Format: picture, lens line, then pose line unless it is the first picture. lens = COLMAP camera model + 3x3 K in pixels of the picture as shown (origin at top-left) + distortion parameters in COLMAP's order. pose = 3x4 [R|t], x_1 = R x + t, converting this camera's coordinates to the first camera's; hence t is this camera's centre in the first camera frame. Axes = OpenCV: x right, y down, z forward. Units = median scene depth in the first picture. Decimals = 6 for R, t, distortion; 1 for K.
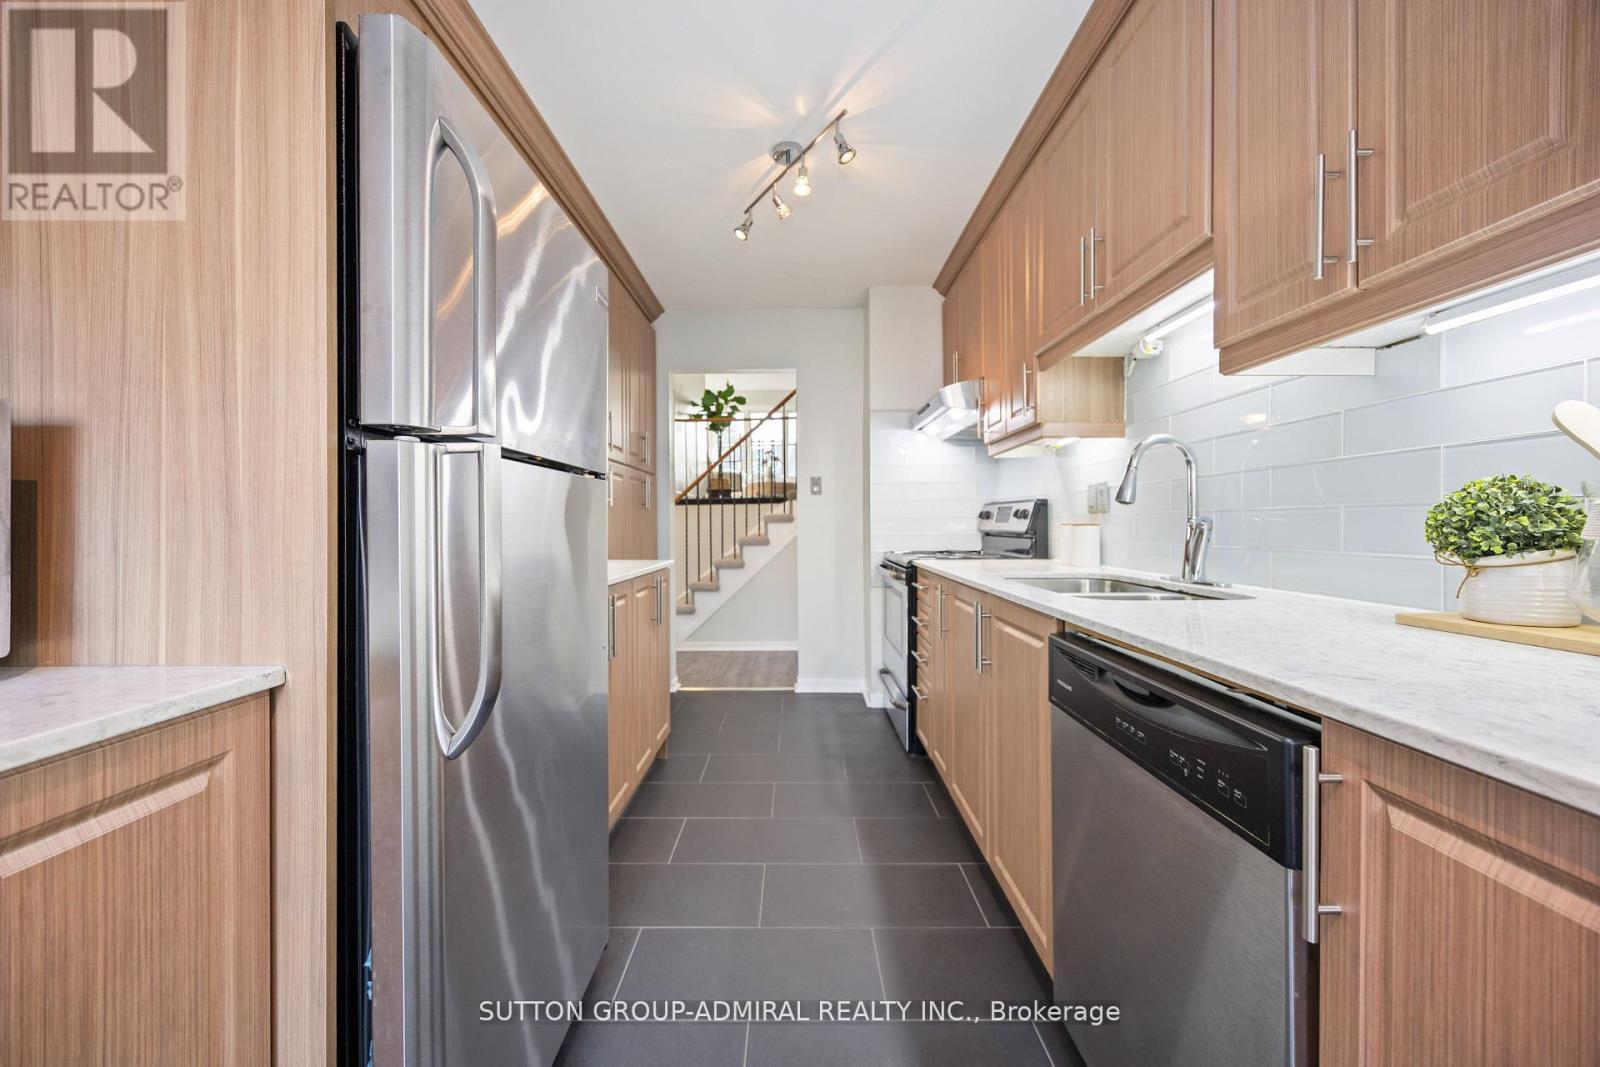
lens RADIAL K [[607.4, 0, 799.4], [0, 607.4, 527.1], [0, 0, 1]] dist [-0.001371, 0.000178]
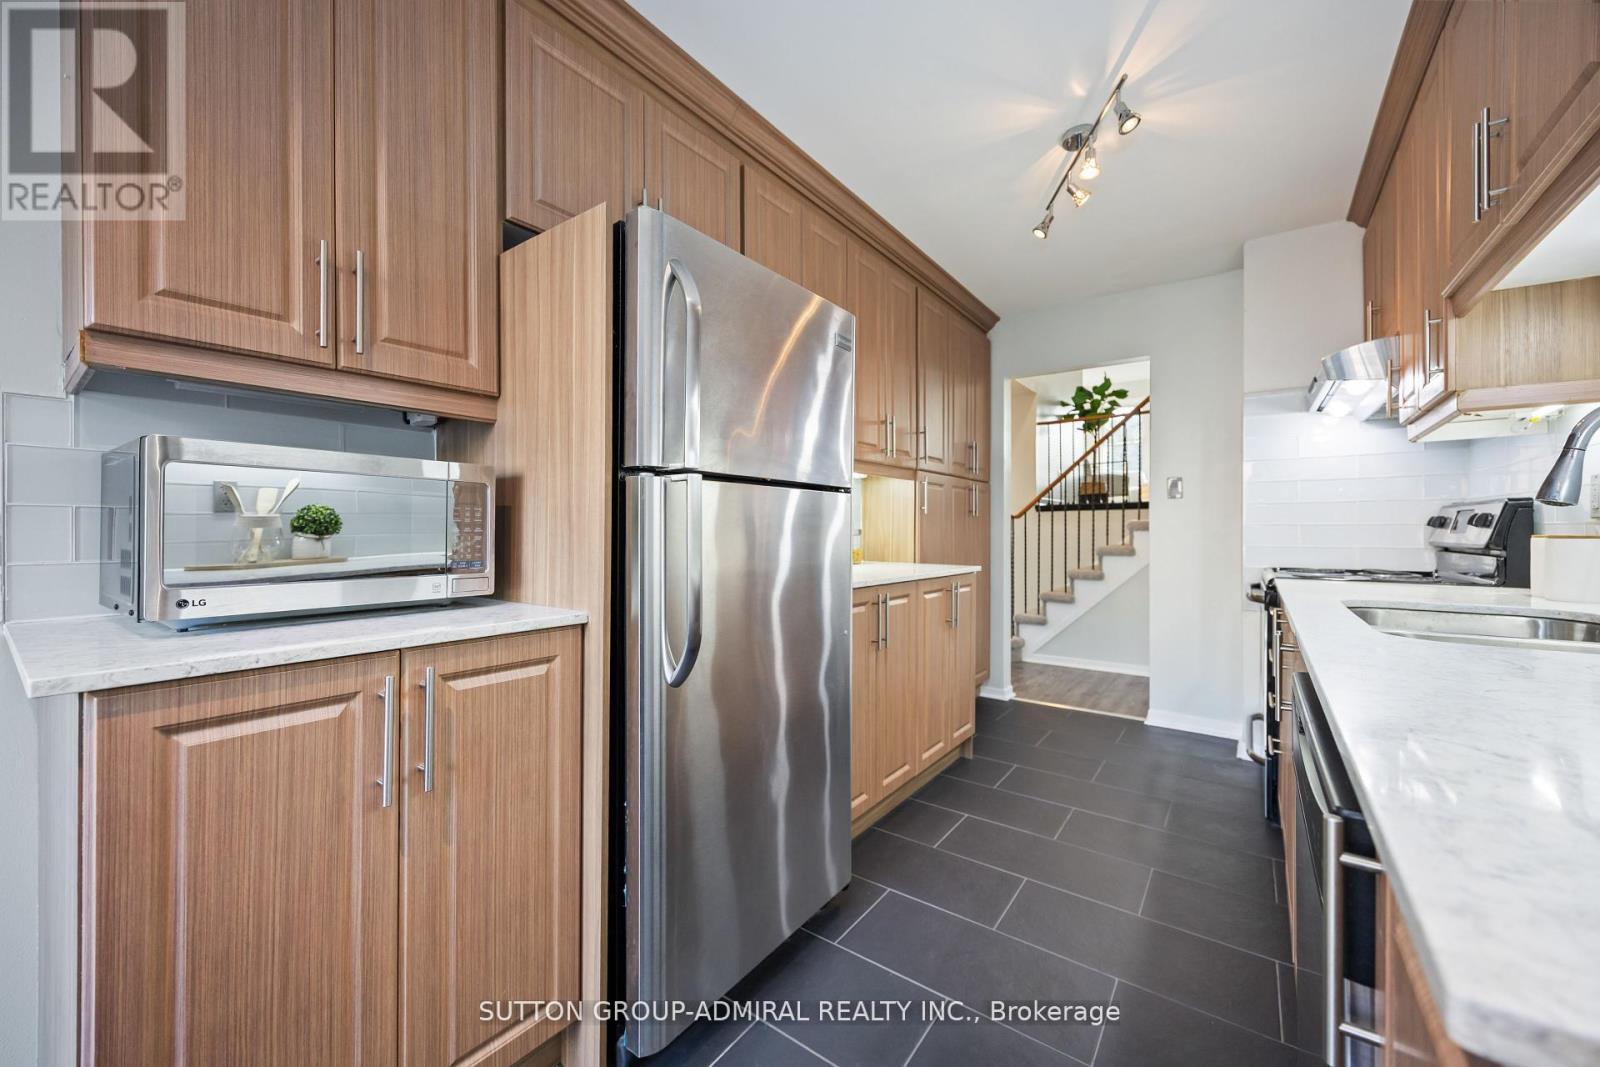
lens RADIAL K [[607.4, 0, 799.0], [0, 607.4, 529.8], [0, 0, 1]] dist [-0.001371, 0.000178]
pose [[0.811805, 0.007194, -0.583885, 0.190269], [-0.010826, 0.999938, -0.002732, -0.000997], [0.583829, 0.008539, 0.811832, -0.011814]]
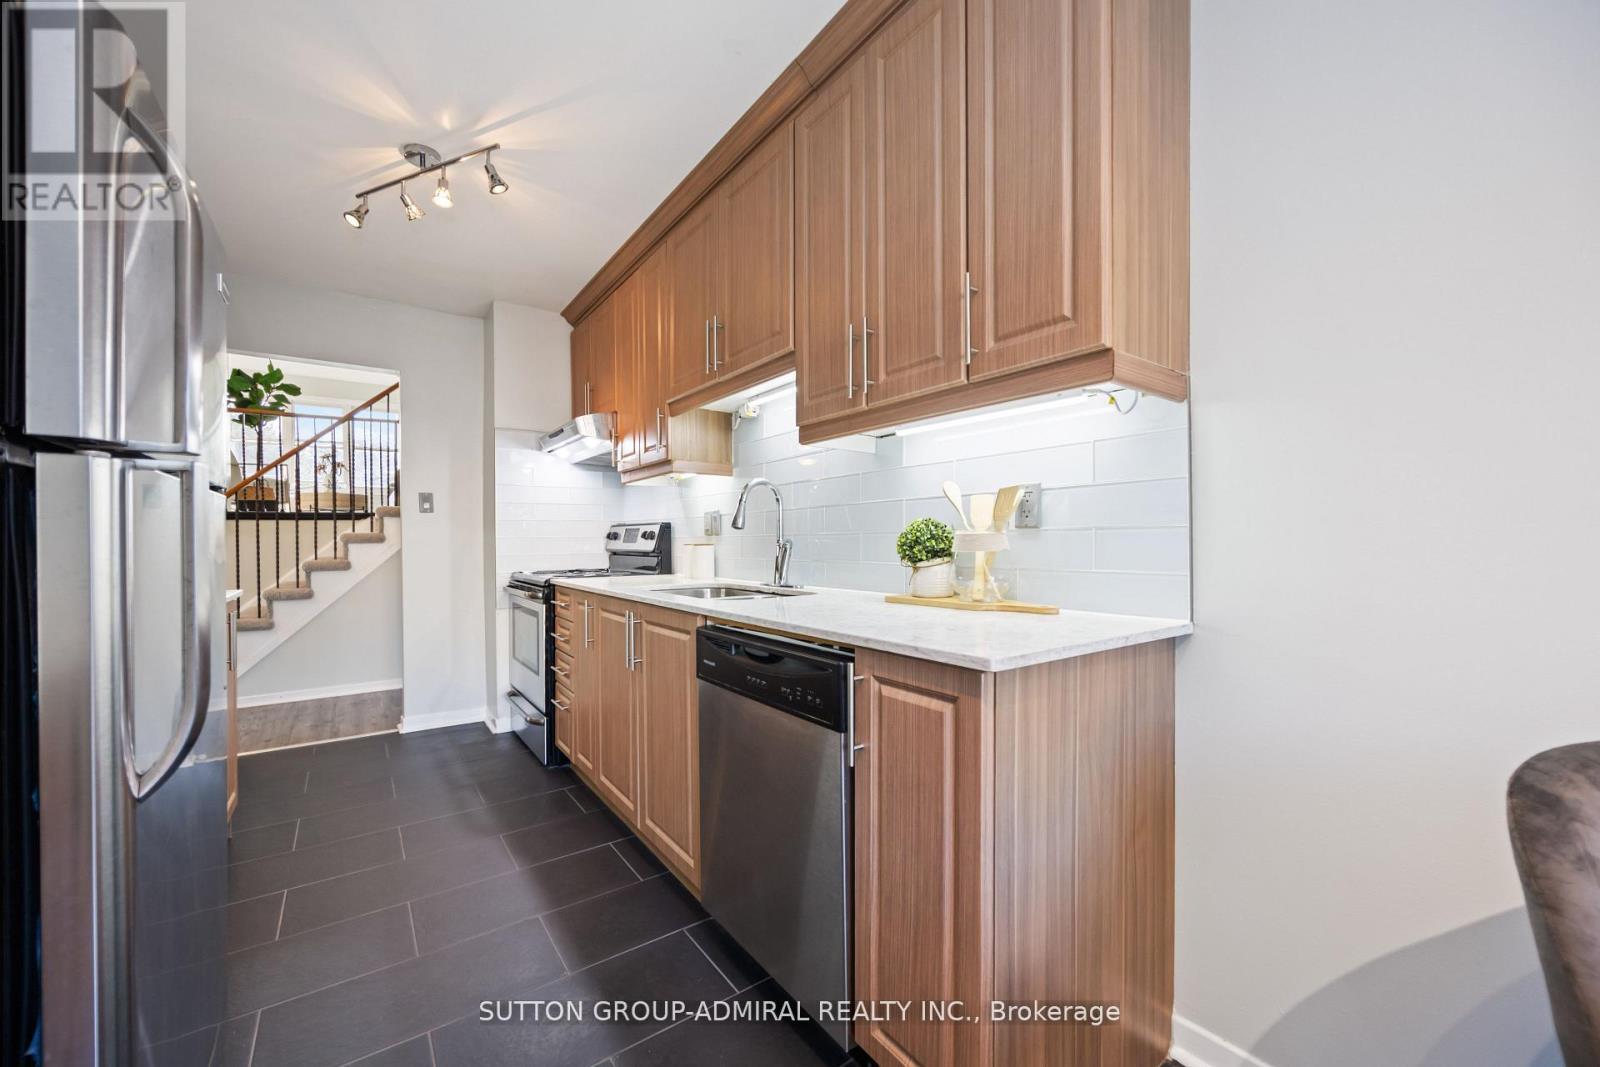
lens RADIAL K [[607.4, 0, 789.0], [0, 607.4, 543.6], [0, 0, 1]] dist [-0.001371, 0.000178]
pose [[0.817086, -0.001945, 0.576513, -0.103521], [0.005169, 0.999979, -0.003953, -0.000416], [-0.576493, 0.006210, 0.817078, -0.111905]]
